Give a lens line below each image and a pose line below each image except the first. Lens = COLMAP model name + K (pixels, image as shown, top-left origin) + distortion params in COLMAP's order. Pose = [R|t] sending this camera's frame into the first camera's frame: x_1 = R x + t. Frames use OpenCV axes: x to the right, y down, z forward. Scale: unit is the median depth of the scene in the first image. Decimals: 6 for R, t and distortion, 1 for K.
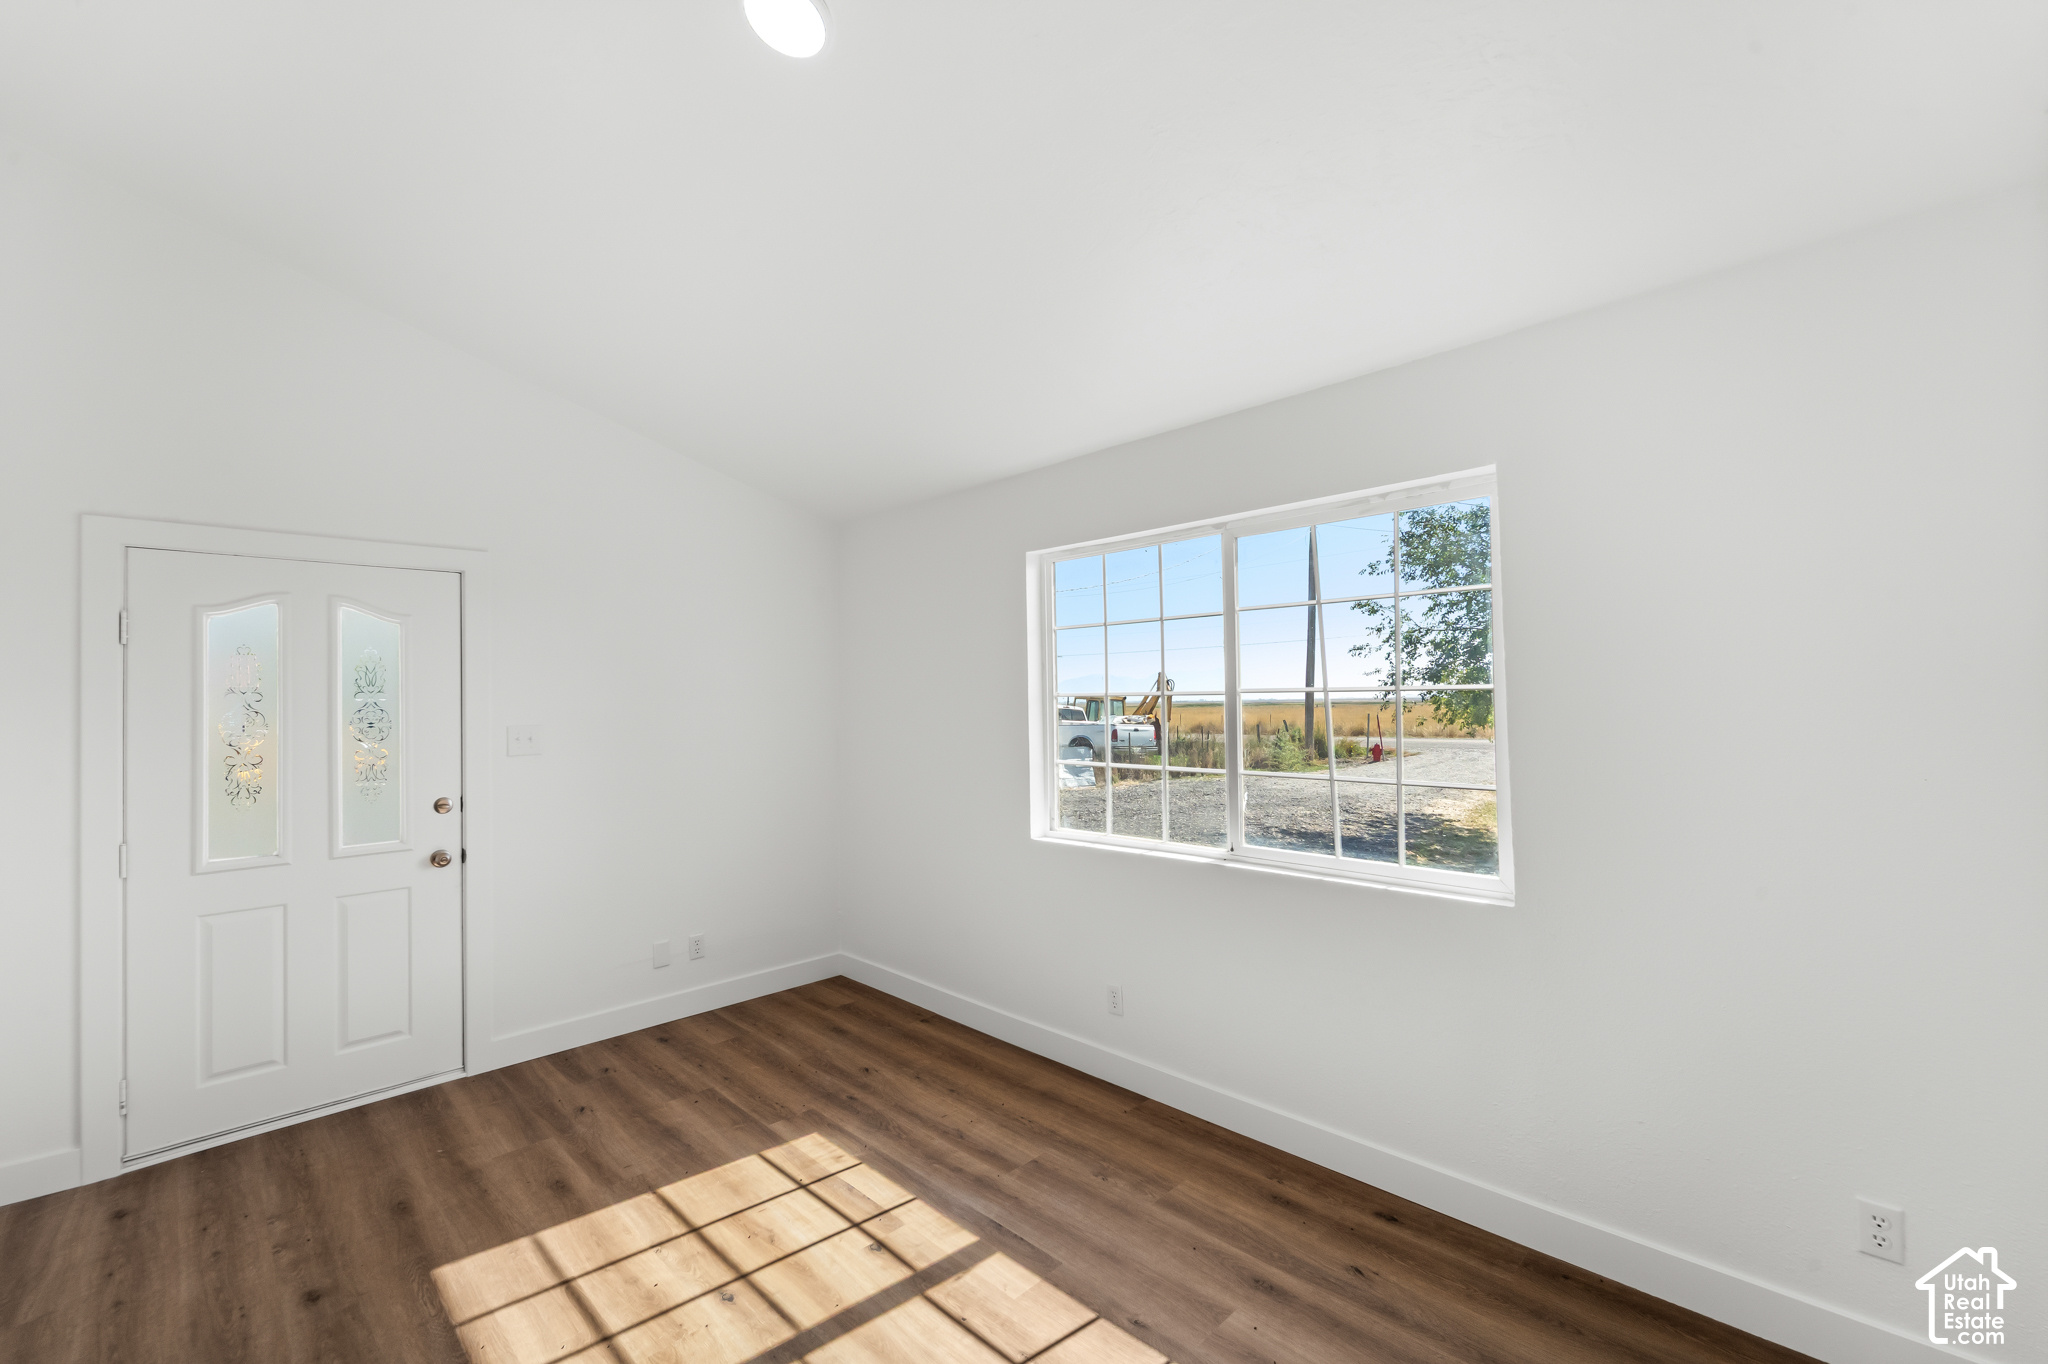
lens RADIAL K [[849.9, 0, 1027.1], [0, 849.9, 680.2], [0, 0, 1]] dist [0.003021, -0.001762]
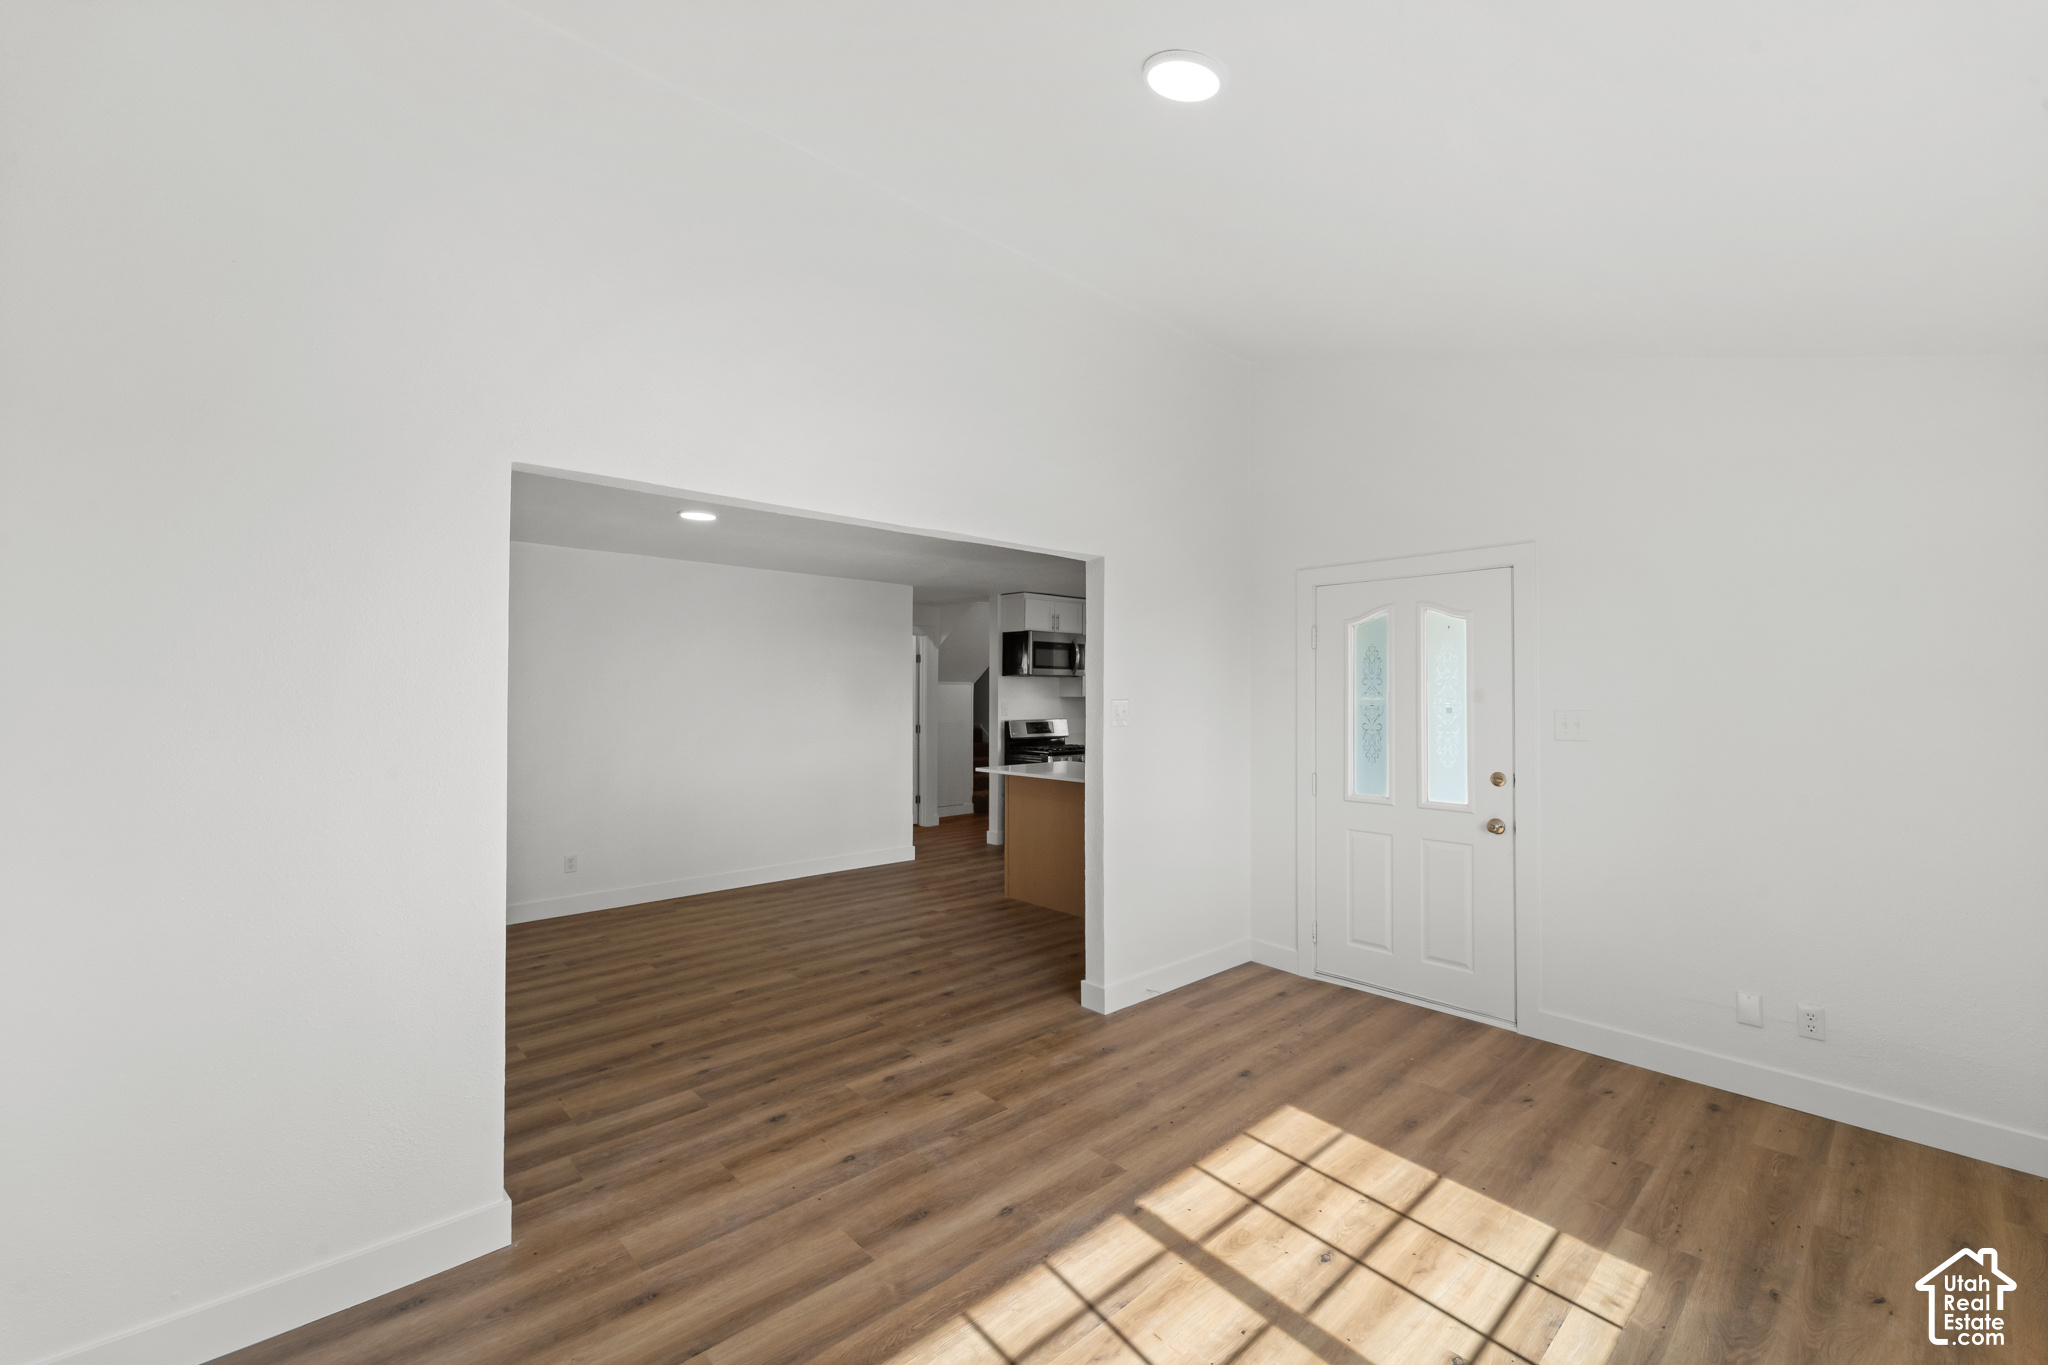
lens RADIAL K [[849.9, 0, 1029.7], [0, 849.9, 685.4], [0, 0, 1]] dist [0.003021, -0.001762]
pose [[-0.043742, 0.010997, -0.998982, 0.534257], [0.022962, 0.999686, 0.009999, -0.000491], [0.998779, -0.022501, -0.043981, 0.526101]]
